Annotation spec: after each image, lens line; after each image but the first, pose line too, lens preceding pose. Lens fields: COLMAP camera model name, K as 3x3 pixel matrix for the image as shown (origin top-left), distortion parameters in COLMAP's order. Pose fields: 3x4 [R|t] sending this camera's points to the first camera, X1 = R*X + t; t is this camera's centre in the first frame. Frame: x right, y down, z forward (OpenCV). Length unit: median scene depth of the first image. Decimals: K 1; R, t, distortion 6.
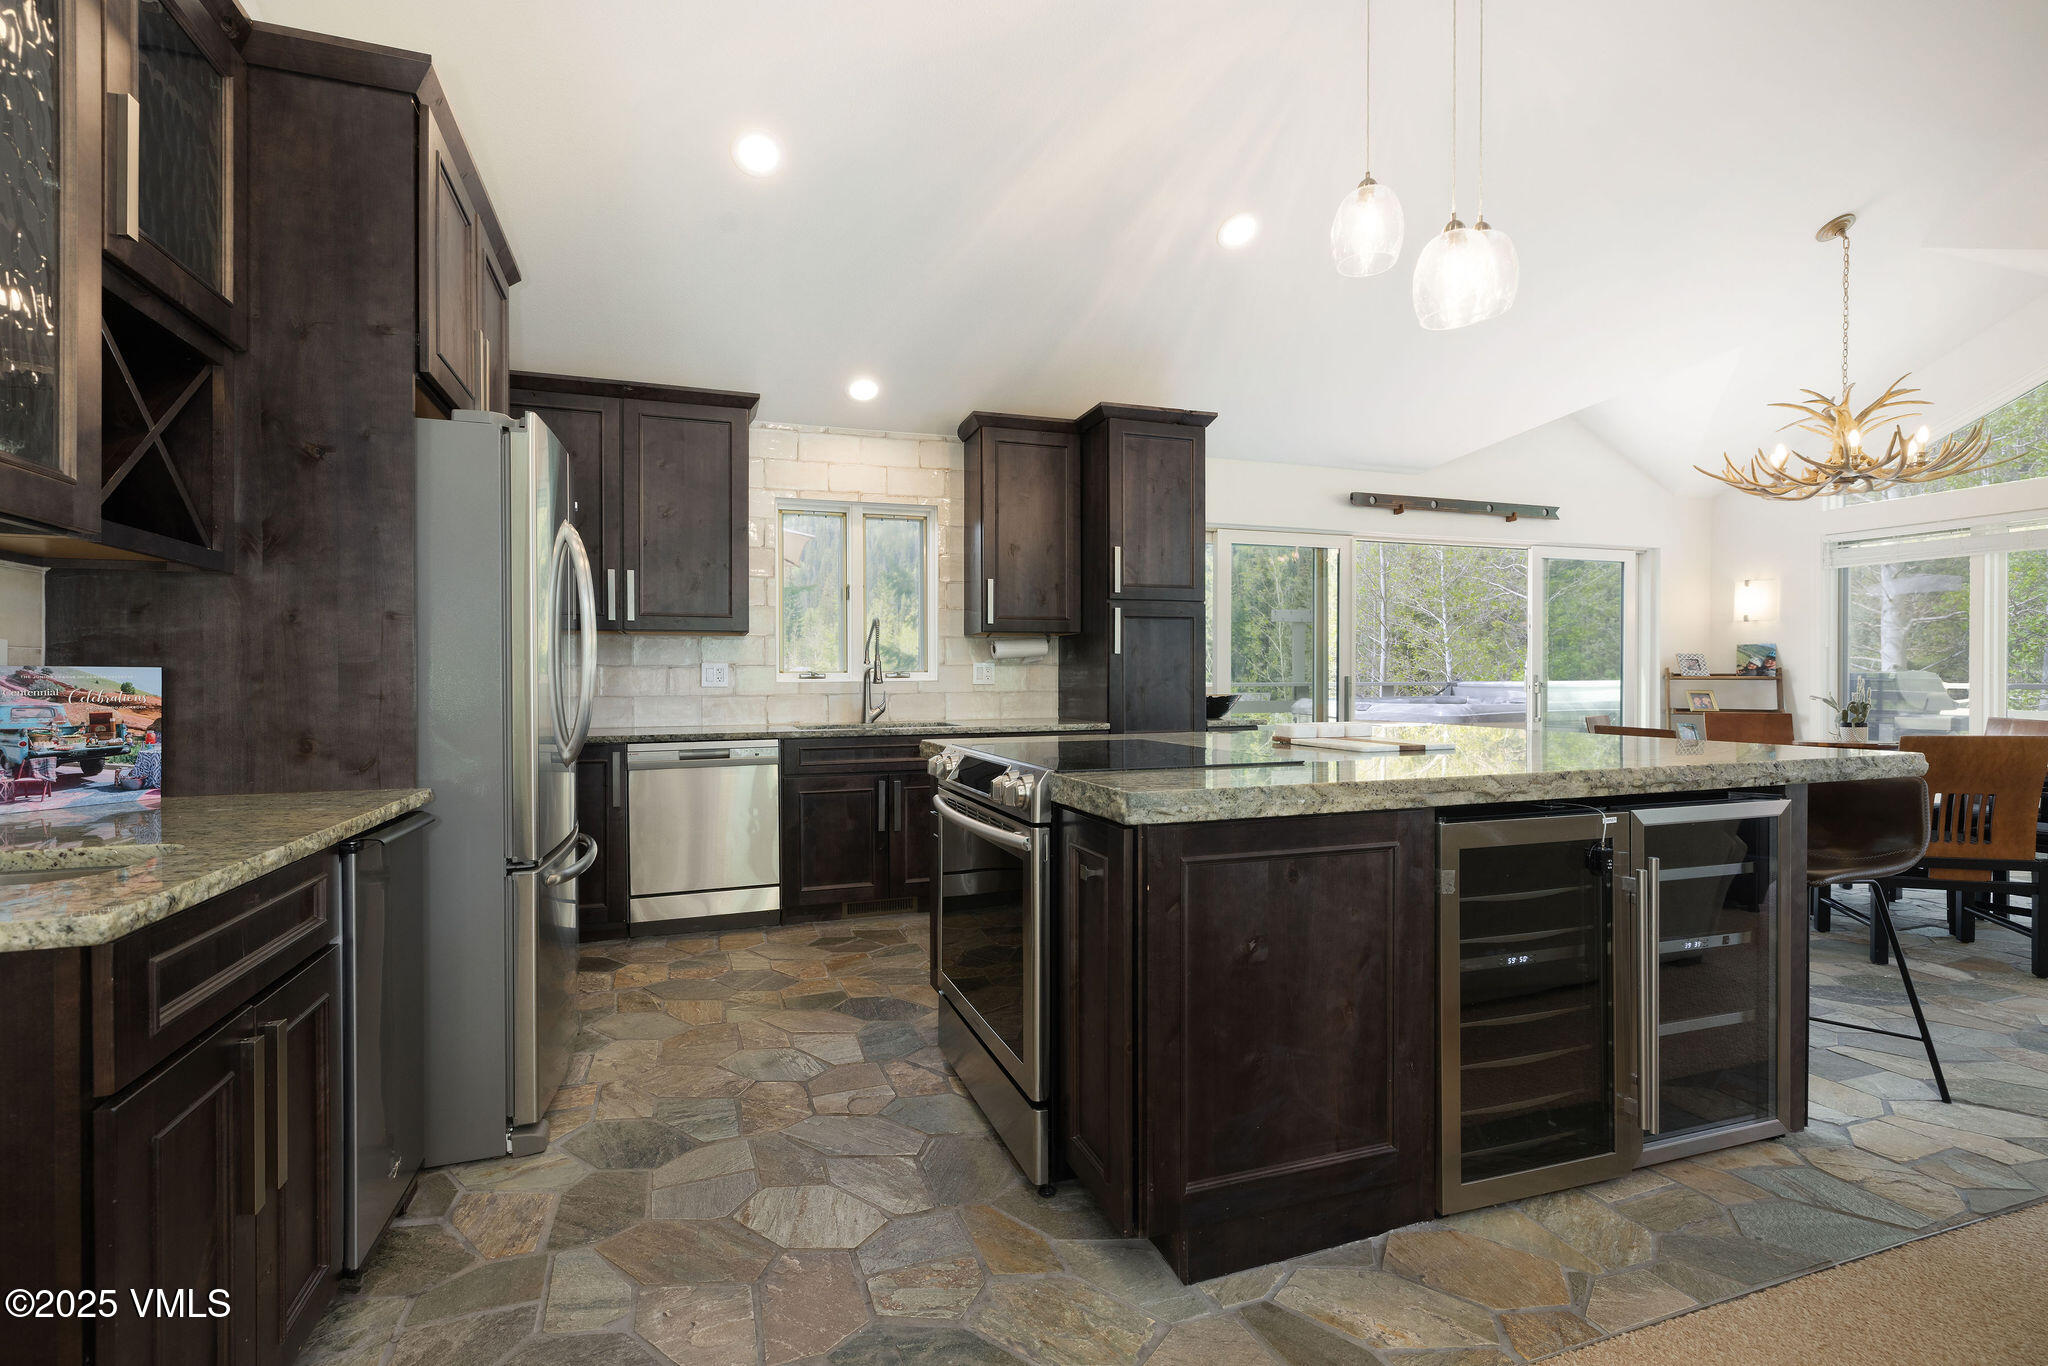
lens RADIAL K [[879.4, 0, 1015.0], [0, 879.4, 689.5], [0, 0, 1]] dist [0.014362, -0.000086]
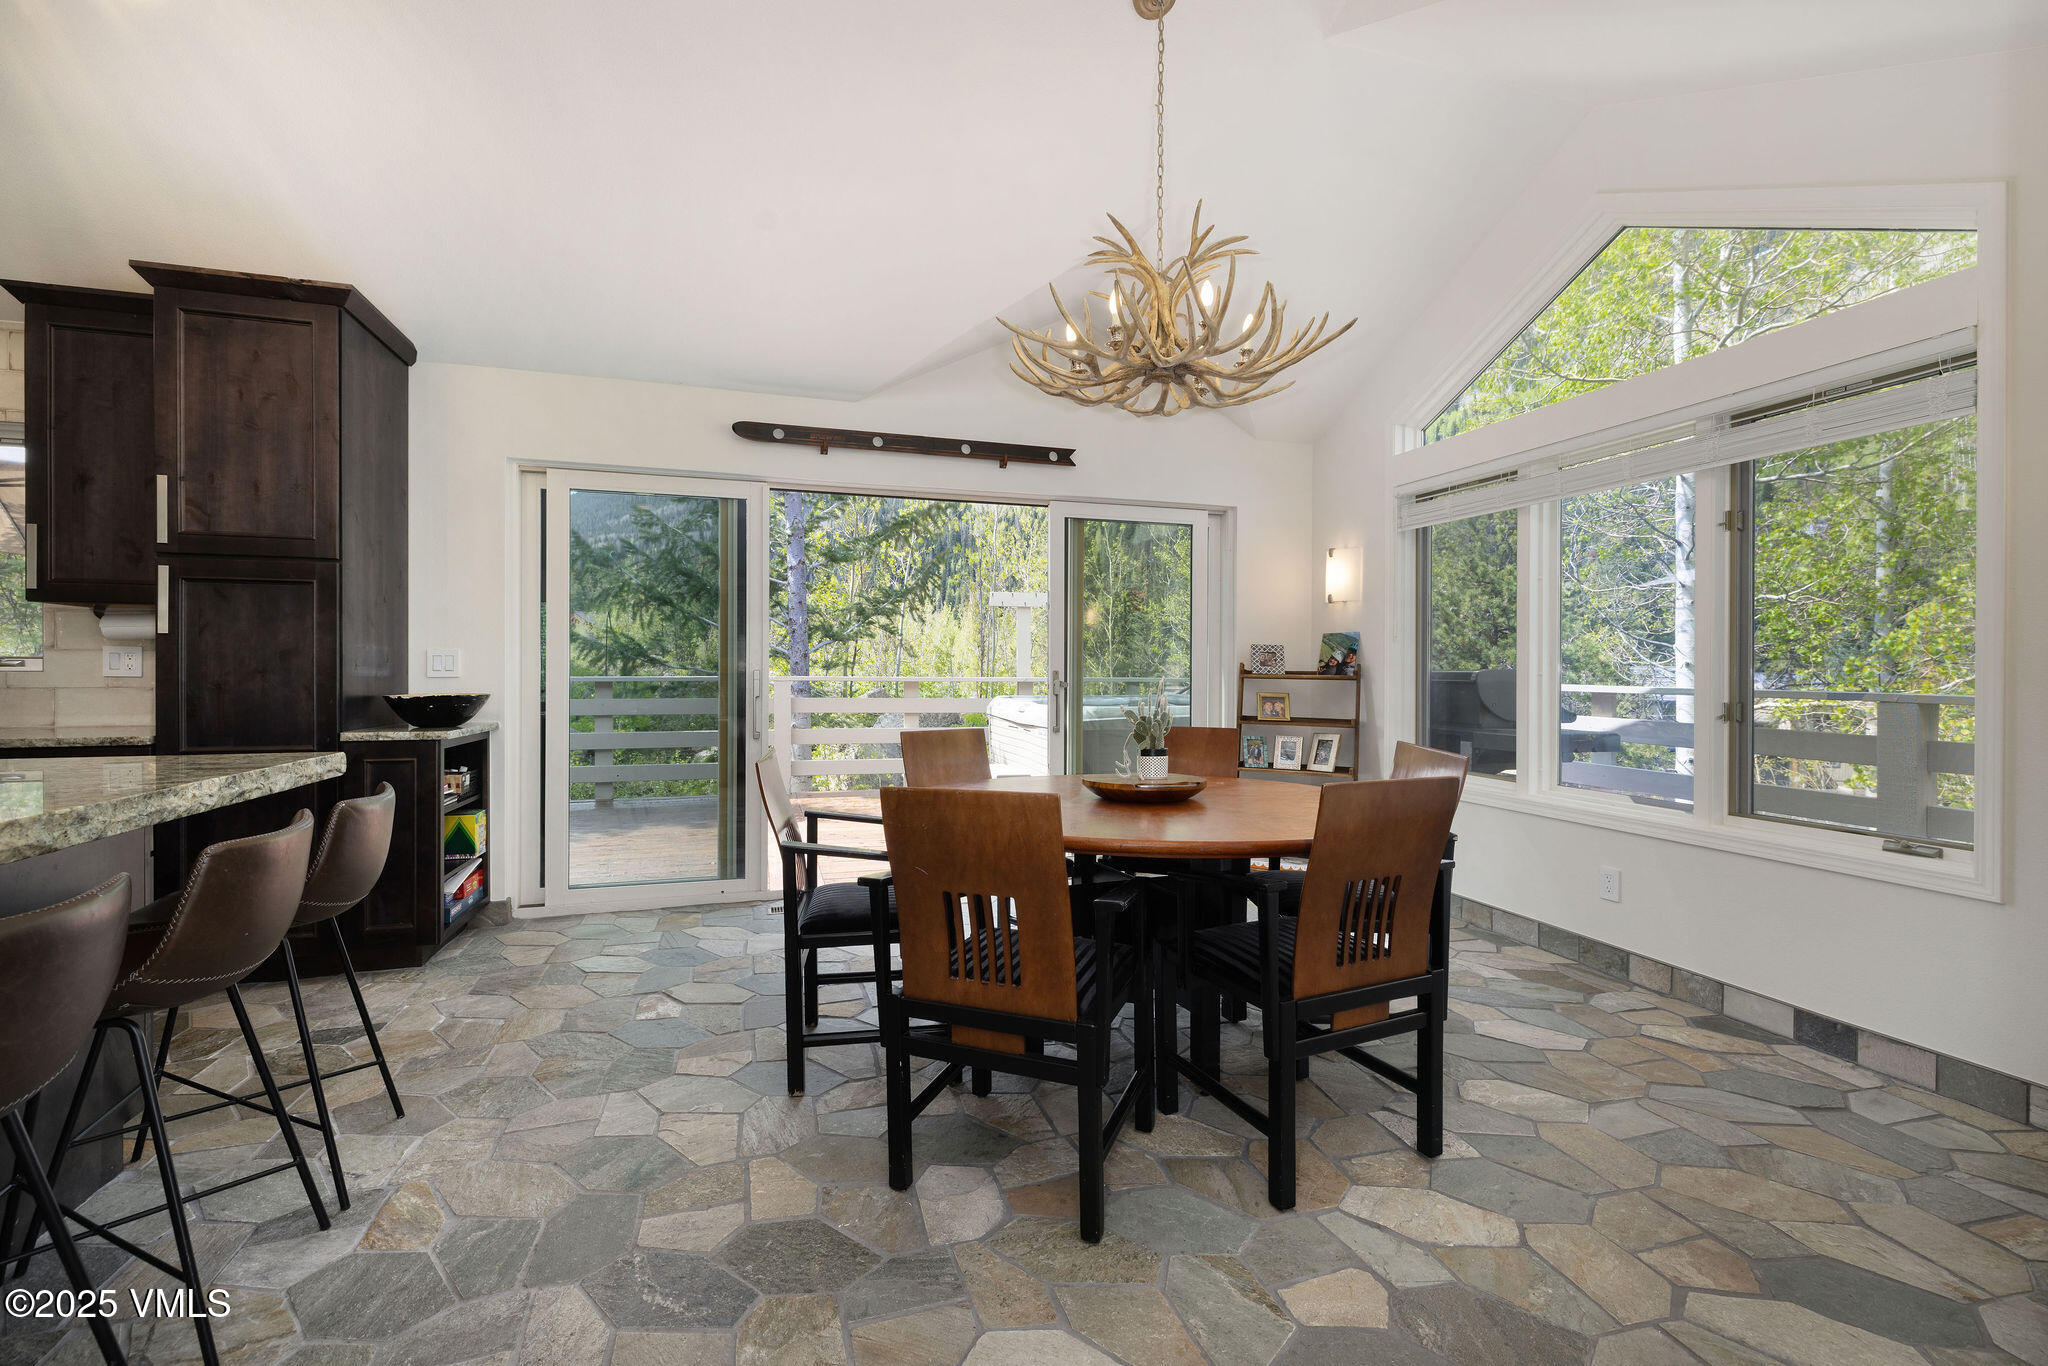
lens RADIAL K [[879.4, 0, 1034.0], [0, 879.4, 676.0], [0, 0, 1]] dist [0.014362, -0.000086]
pose [[0.999390, 0.010239, -0.033400, 0.638581], [-0.010369, 0.999939, -0.003737, -0.009377], [0.033360, 0.004081, 0.999435, 0.263101]]
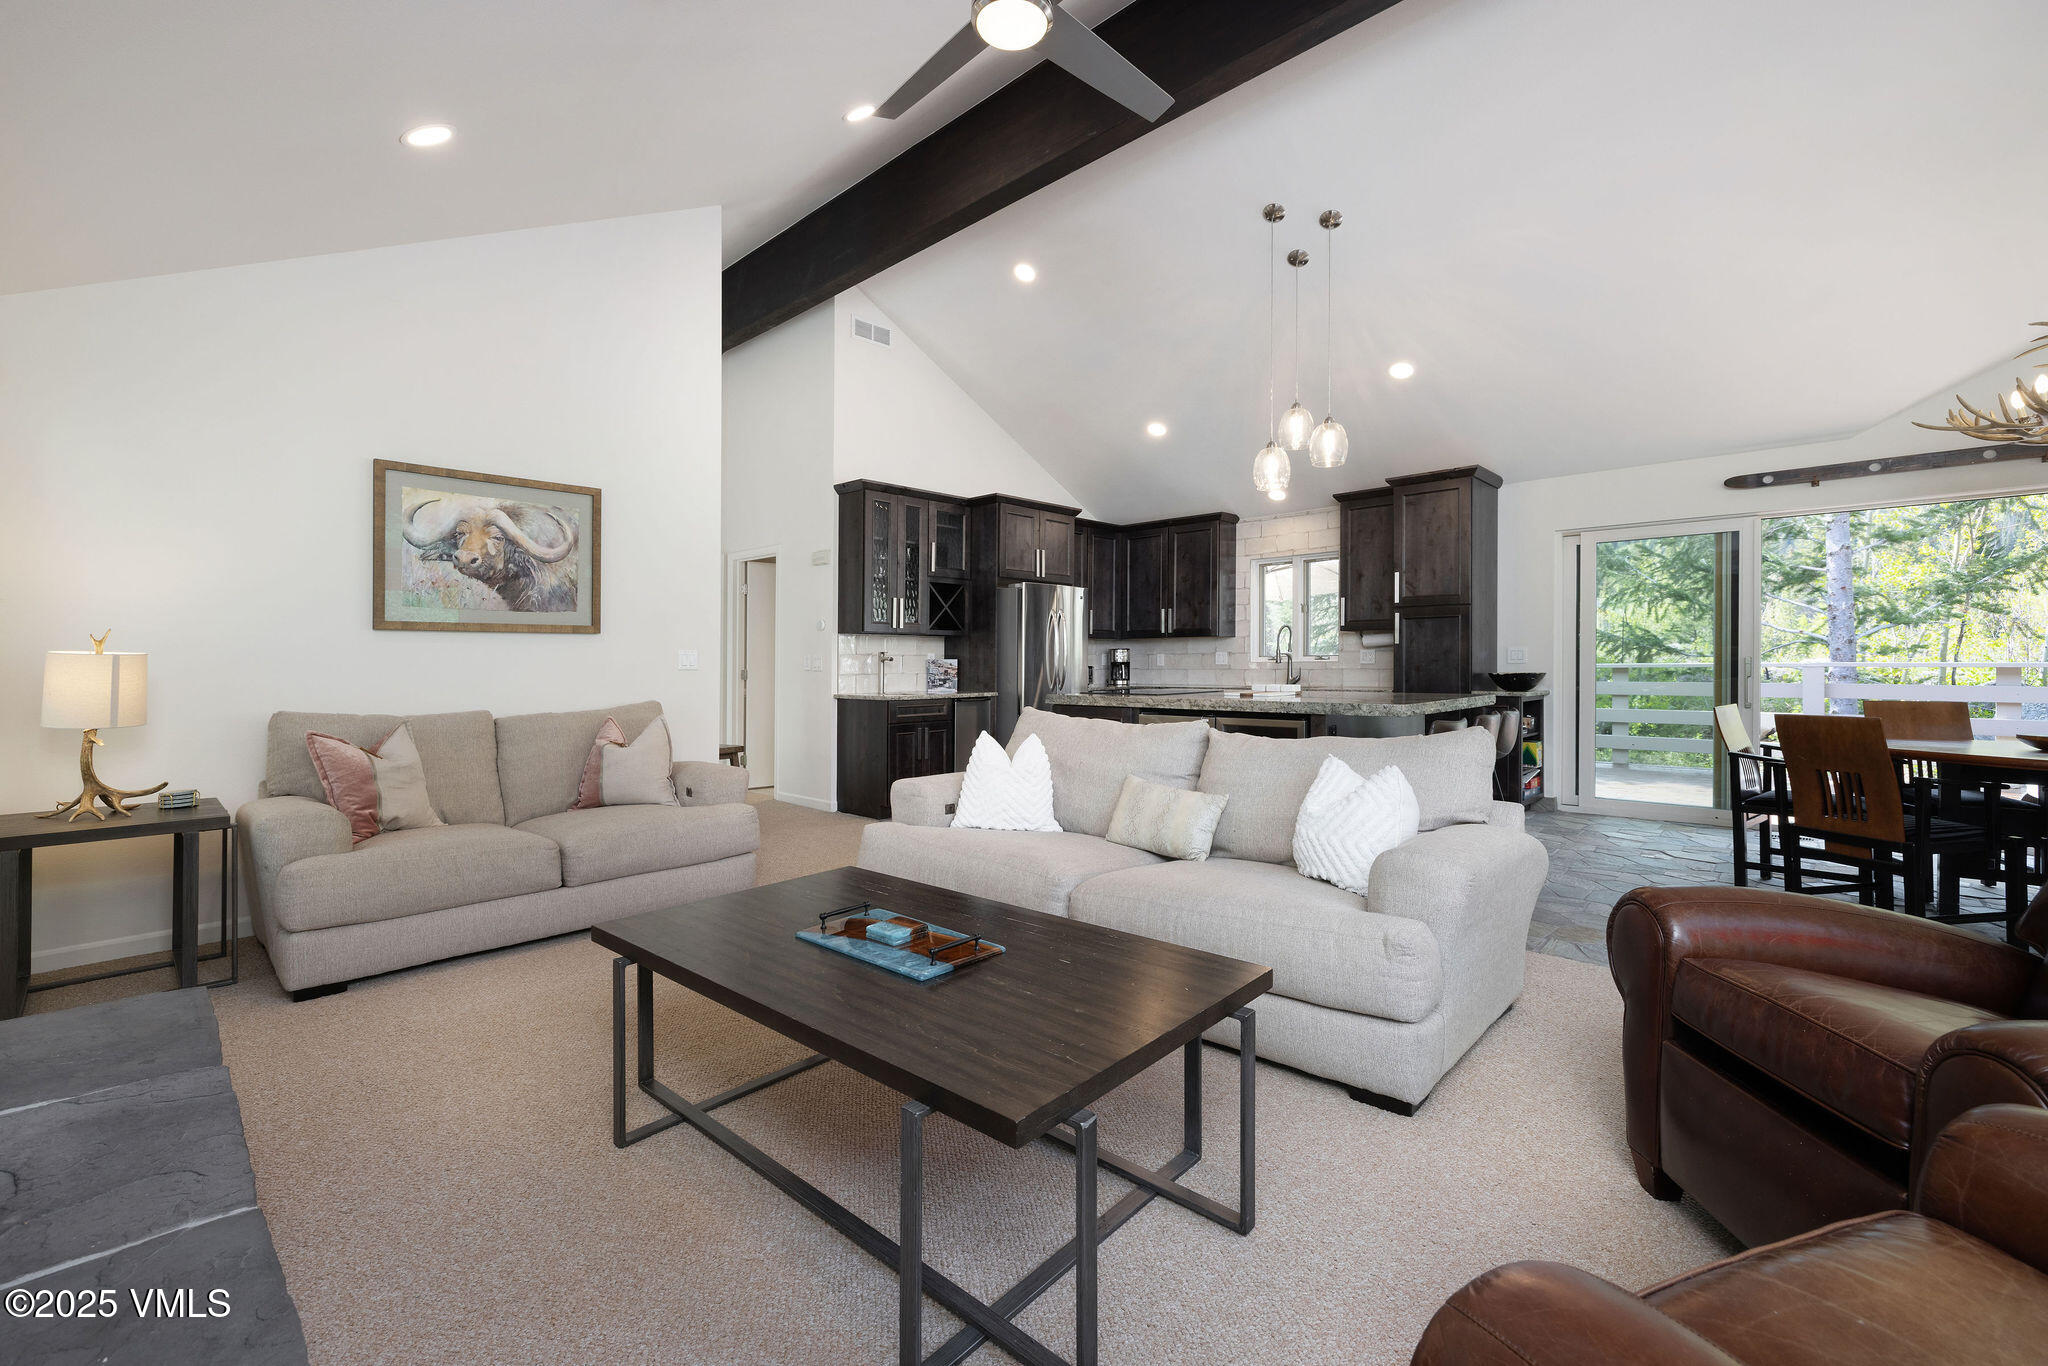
lens RADIAL K [[879.4, 0, 983.0], [0, 879.4, 673.3], [0, 0, 1]] dist [0.014362, -0.000086]
pose [[0.443259, 0.015862, -0.896253, 0.902500], [-0.004972, 0.999872, 0.015237, -0.007577], [0.896380, -0.002298, 0.443281, -0.230653]]
